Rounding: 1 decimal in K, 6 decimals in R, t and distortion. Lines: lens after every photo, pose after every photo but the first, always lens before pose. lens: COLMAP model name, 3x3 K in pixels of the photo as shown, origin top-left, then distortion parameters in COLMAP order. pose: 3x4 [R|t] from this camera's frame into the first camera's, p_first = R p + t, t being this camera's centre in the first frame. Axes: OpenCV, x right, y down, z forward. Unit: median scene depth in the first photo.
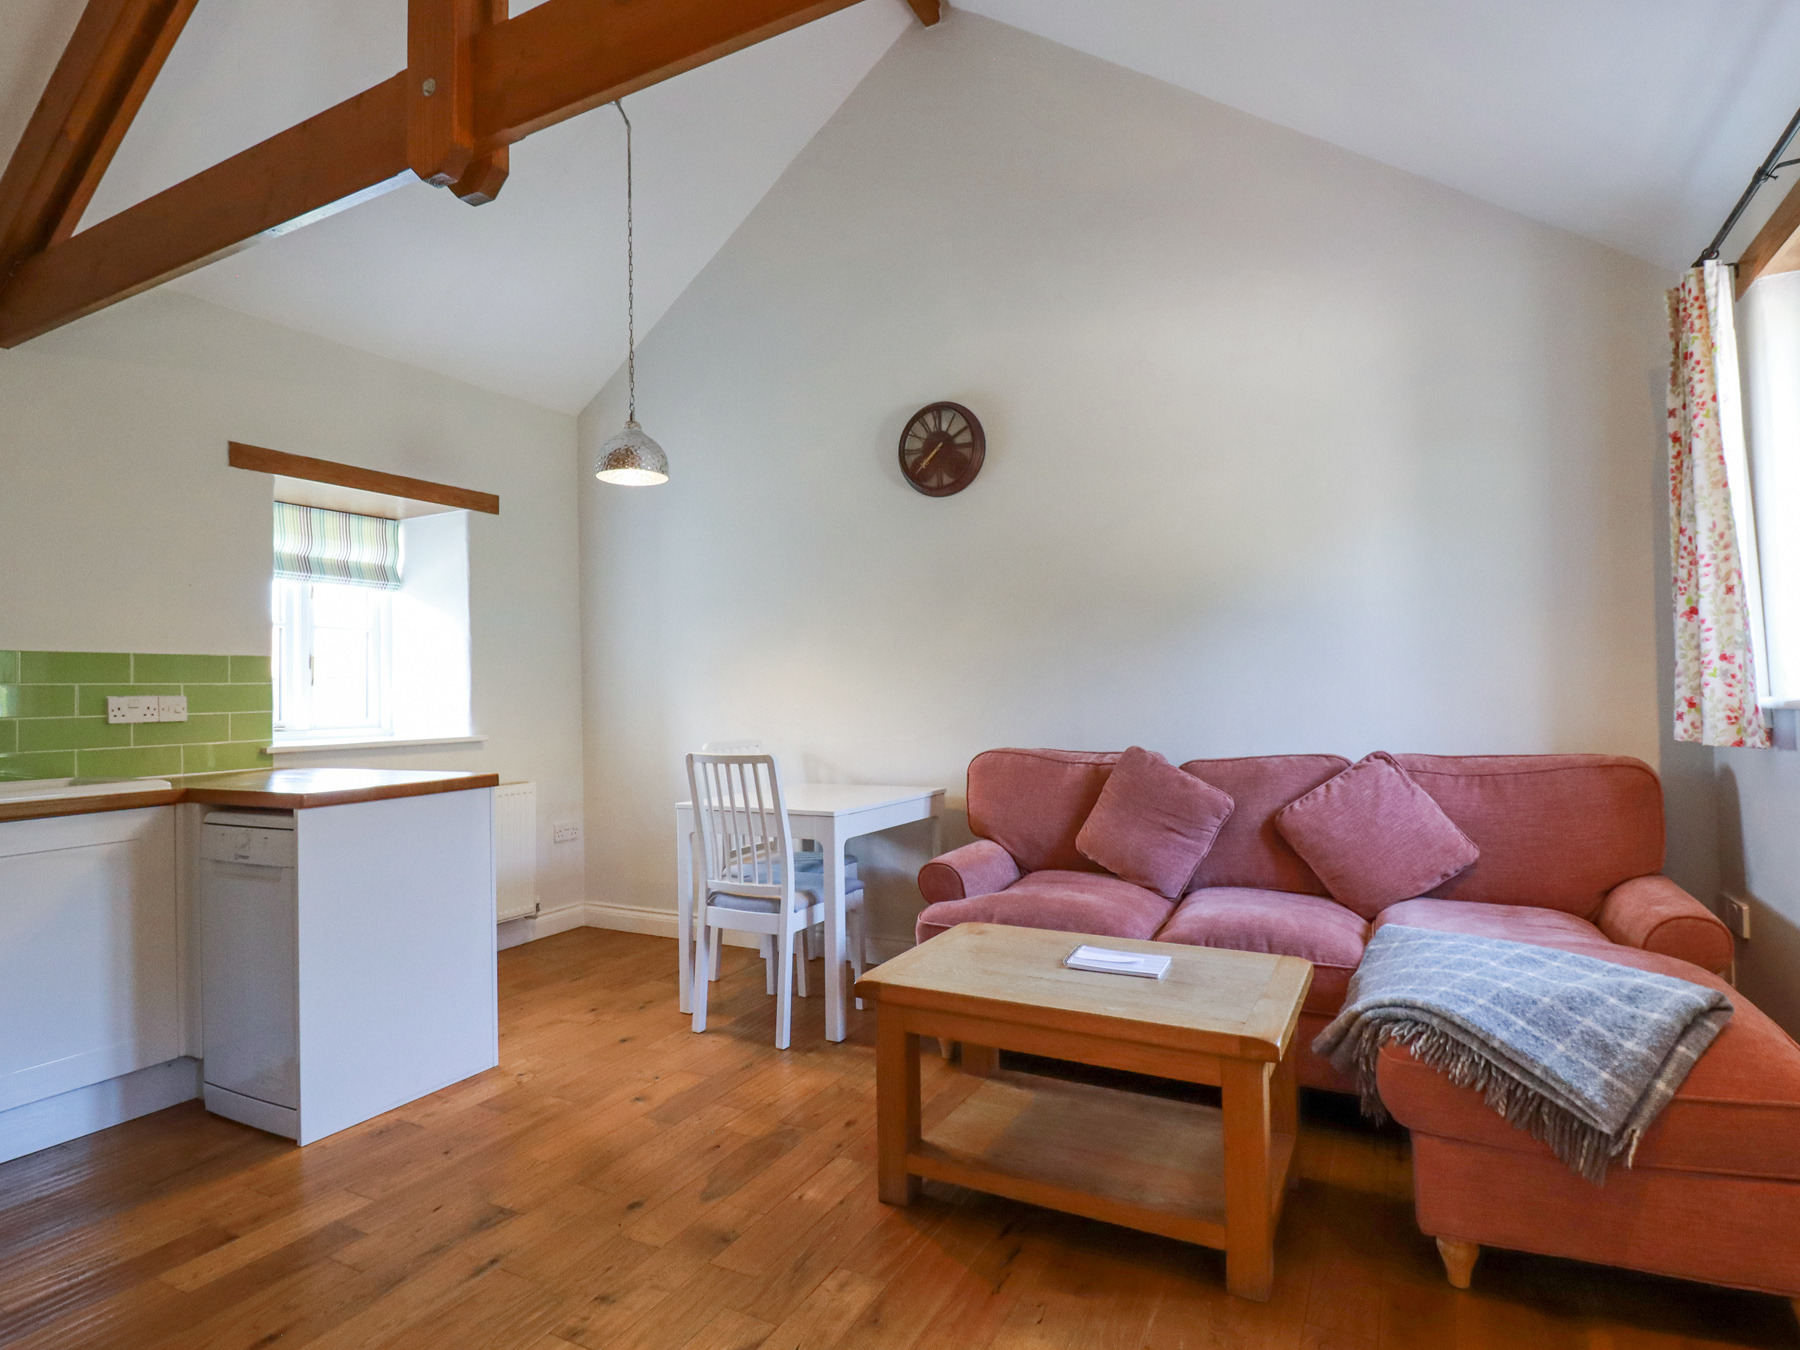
lens RADIAL K [[958.2, 0, 901.2], [0, 958.2, 671.3], [0, 0, 1]] dist [0.001872, -0.016031]
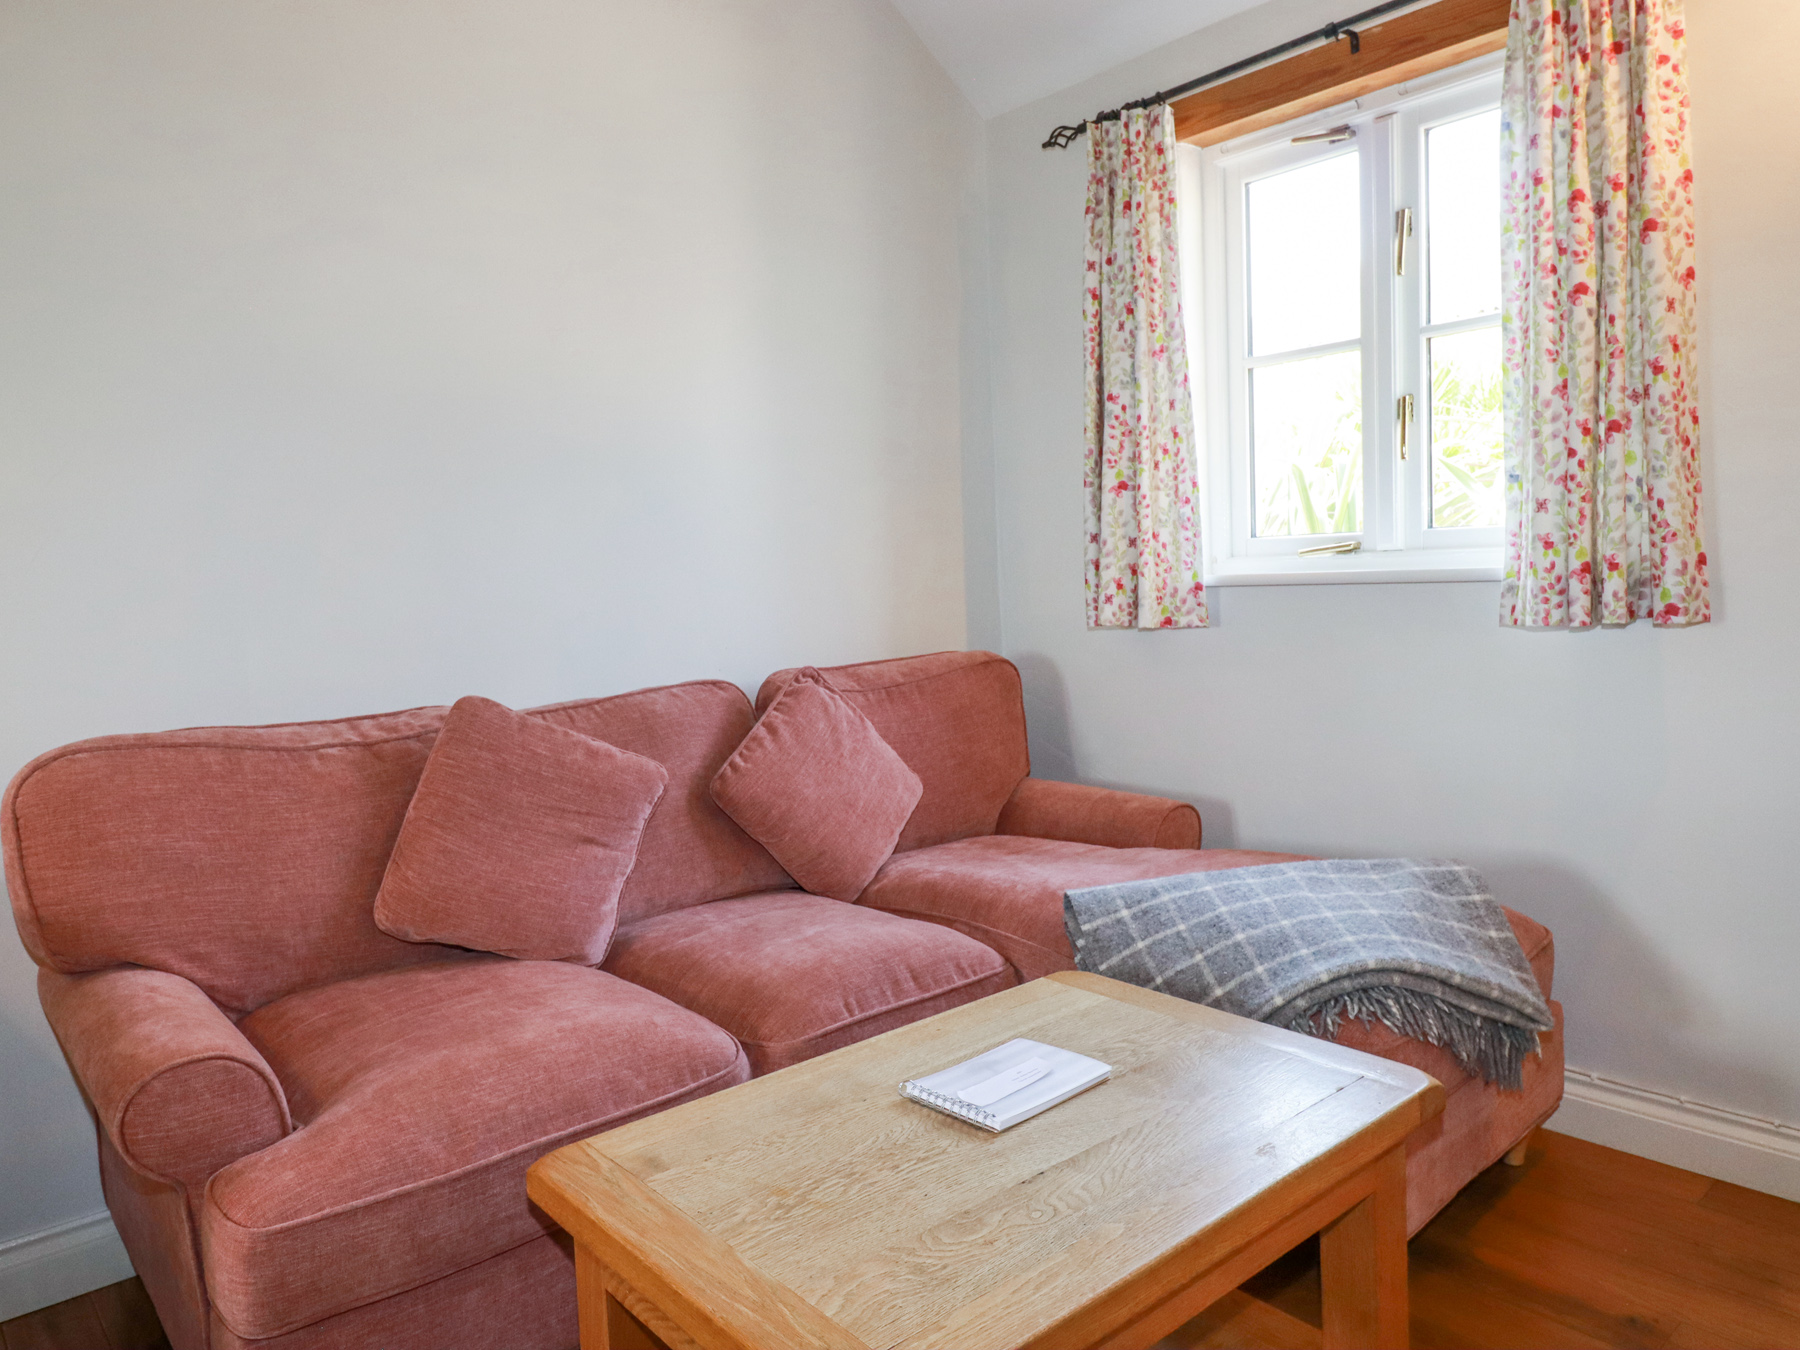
lens RADIAL K [[1214.9, 0, 890.7], [0, 1214.9, 664.0], [0, 0, 1]] dist [0.007189, -0.006854]
pose [[0.362677, -0.067433, 0.929472, -0.372626], [0.011371, 0.997625, 0.067941, 0.027353], [-0.931845, -0.014071, 0.362582, 0.768234]]
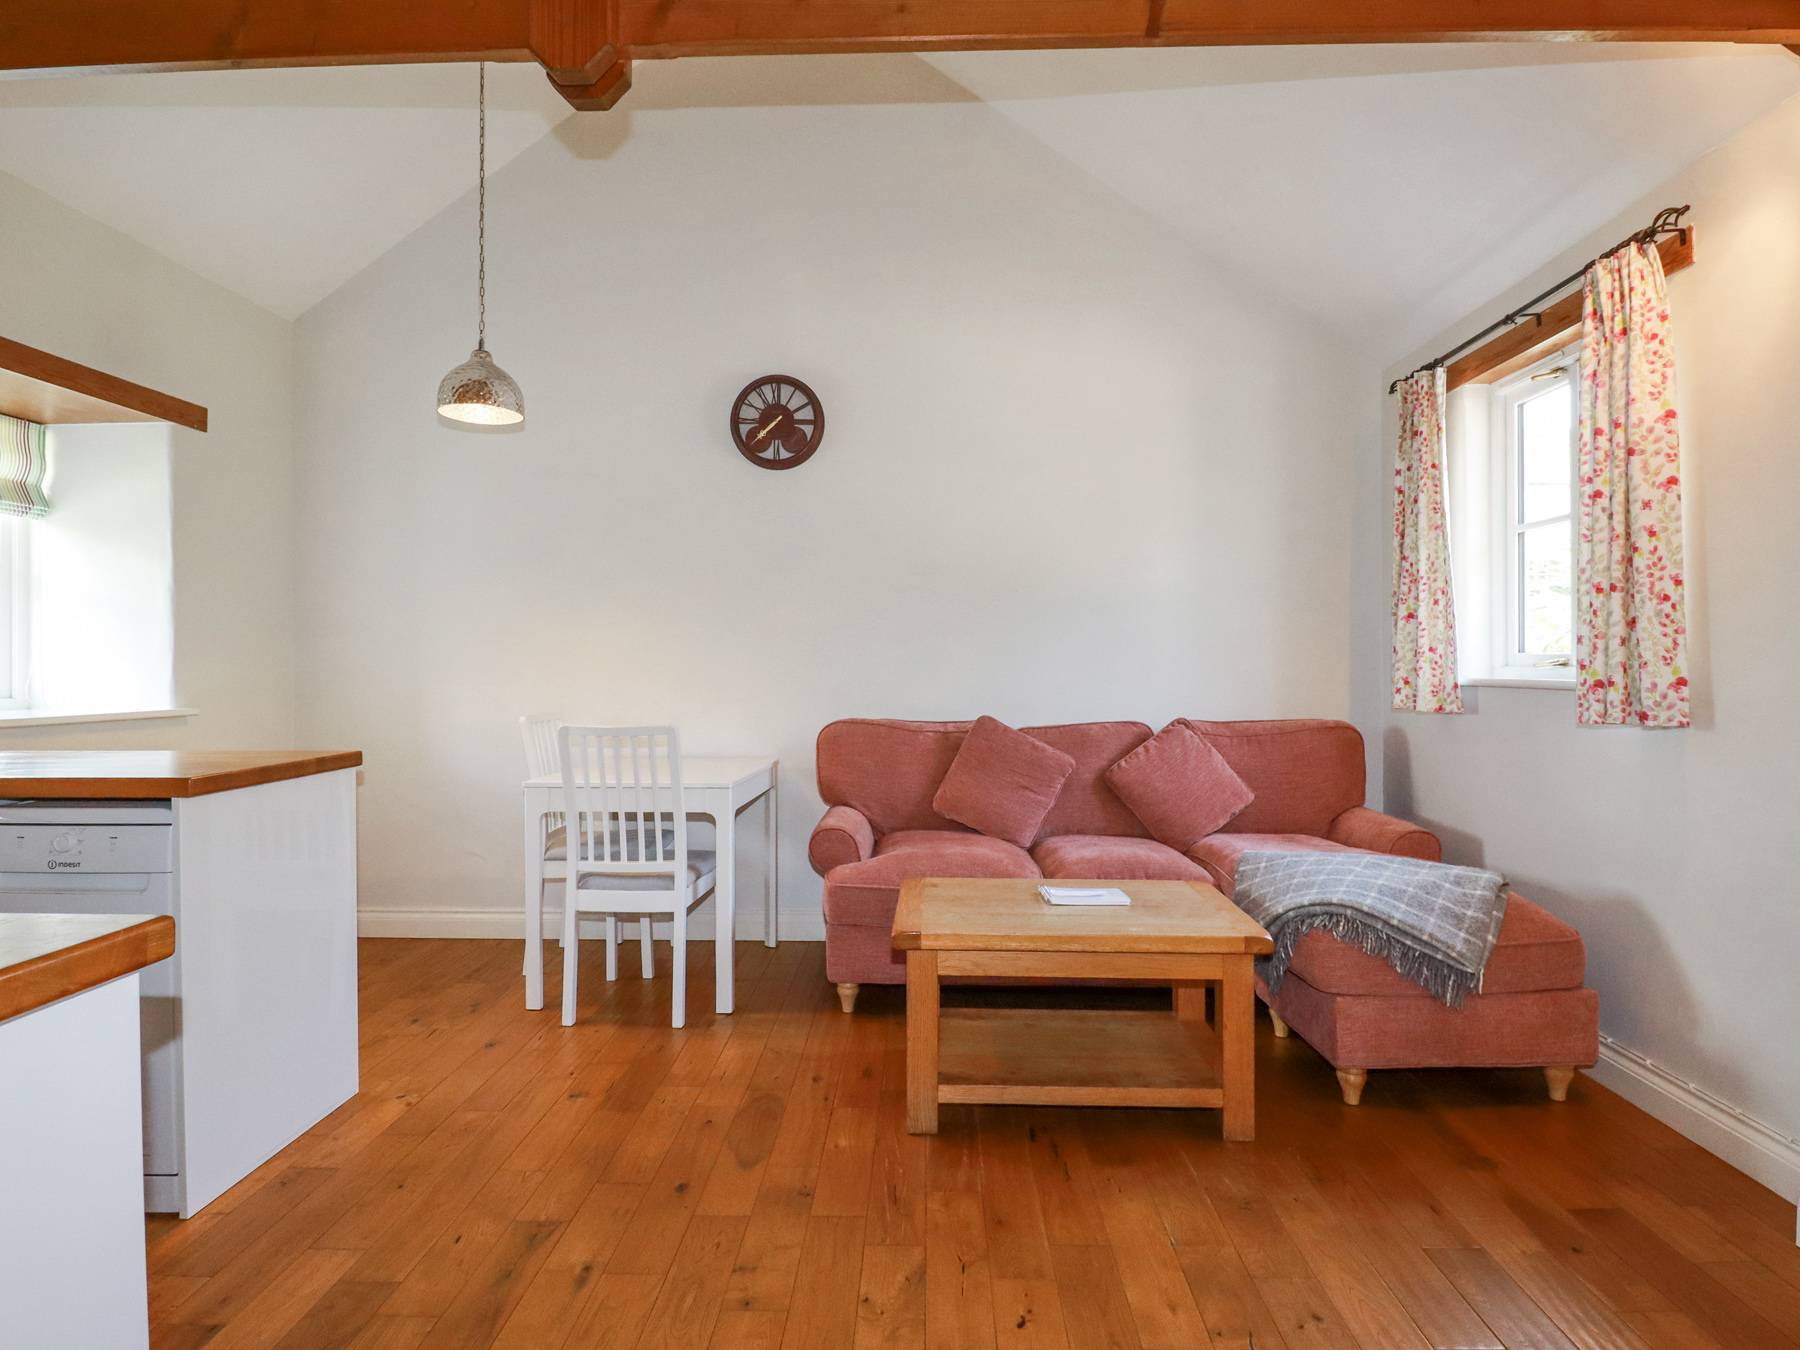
lens RADIAL K [[972.6, 0, 900.0], [0, 972.6, 675.0], [0, 0, 1]] dist [0.000393, -0.016057]
pose [[0.900511, 0.013172, 0.434633, -0.465177], [-0.025660, 0.999409, 0.022876, 0.010279], [-0.434074, -0.031752, 0.900317, 0.032069]]
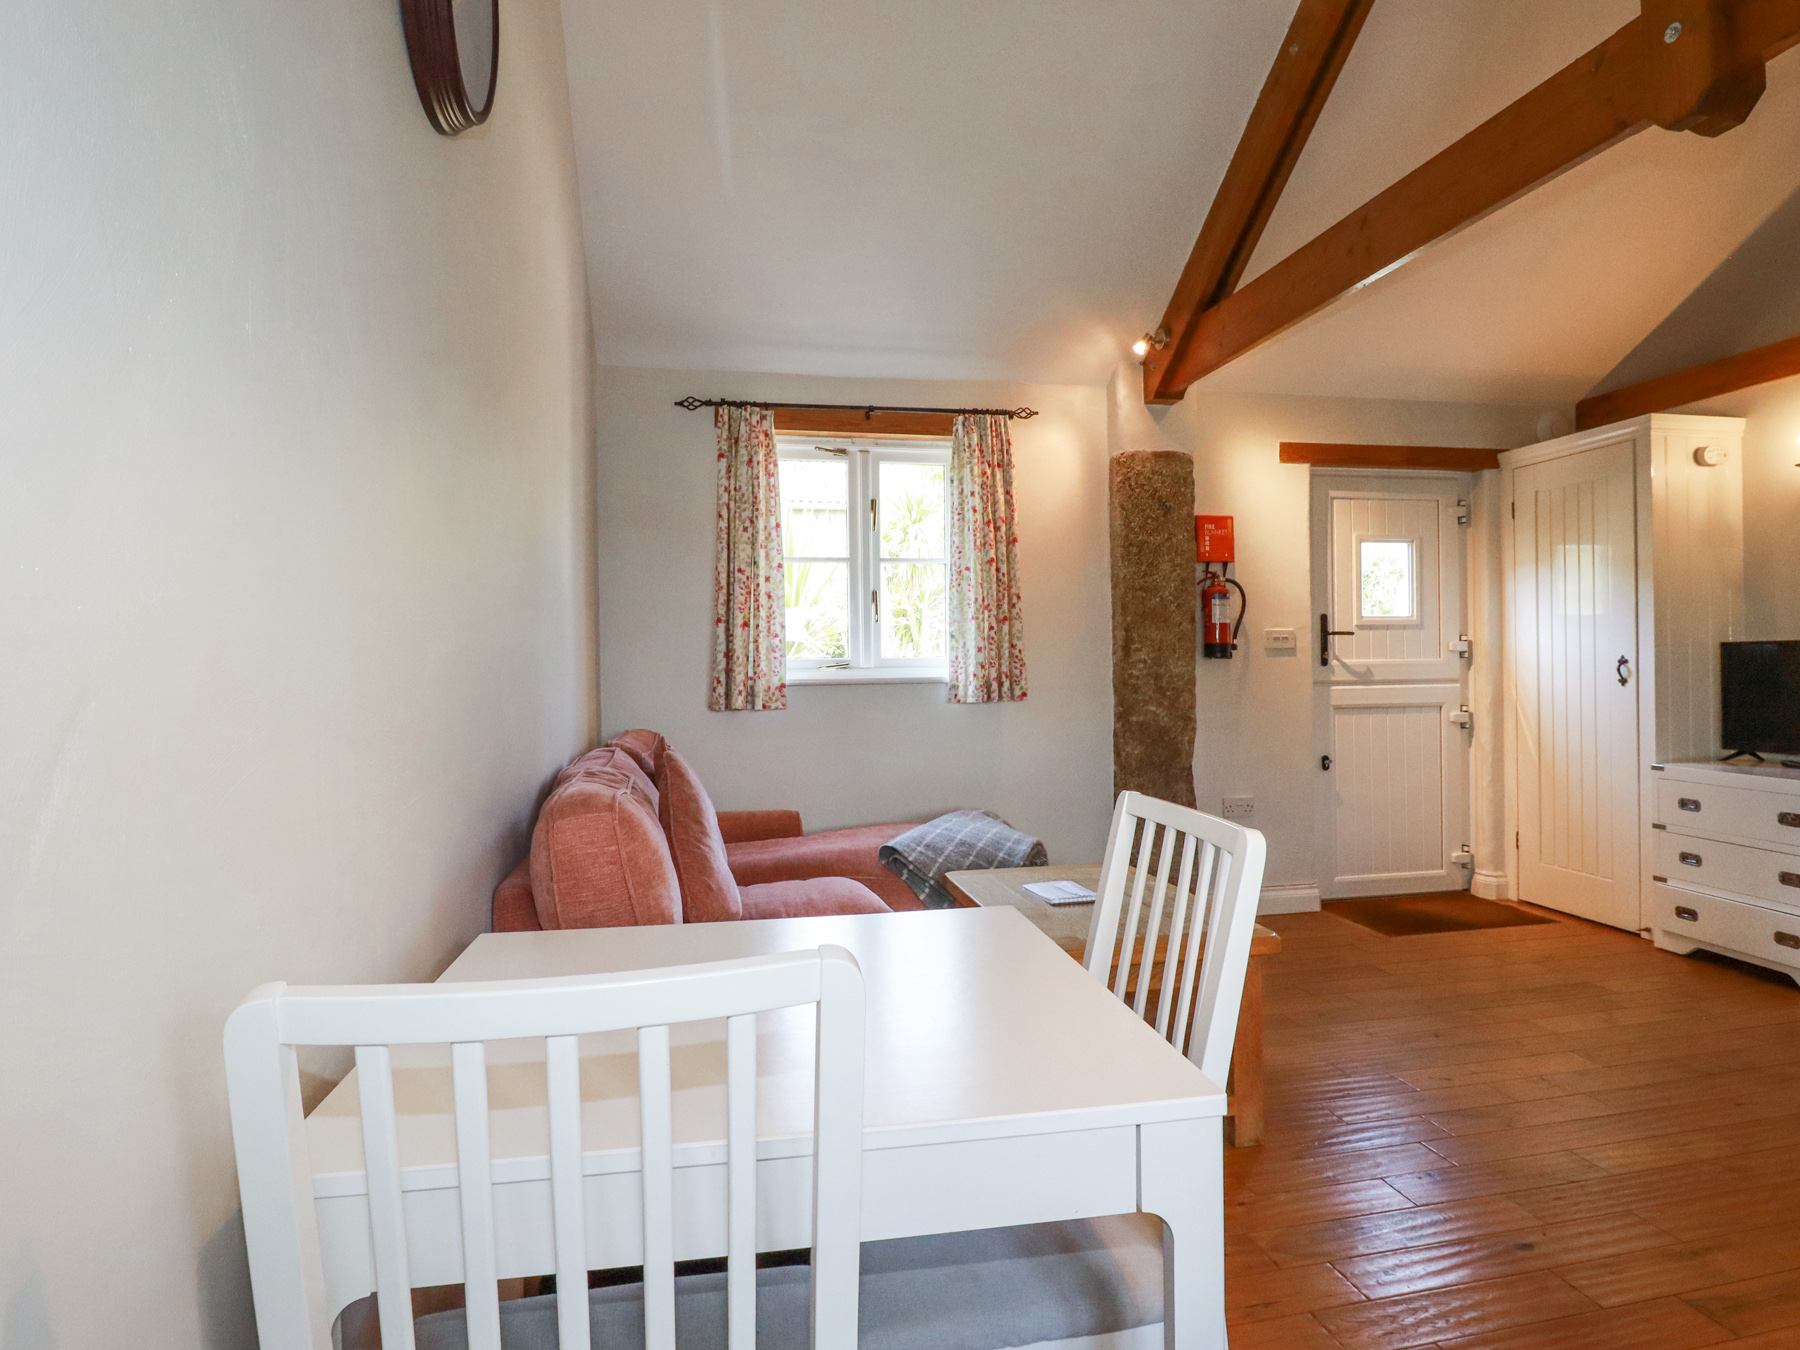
lens RADIAL K [[958.2, 0, 901.2], [0, 958.2, 671.3], [0, 0, 1]] dist [0.001872, -0.016031]
pose [[-0.630679, 0.020994, 0.775760, -0.528555], [0.007711, 0.999754, -0.020787, 0.046830], [-0.776006, -0.007128, -0.630686, 1.766180]]
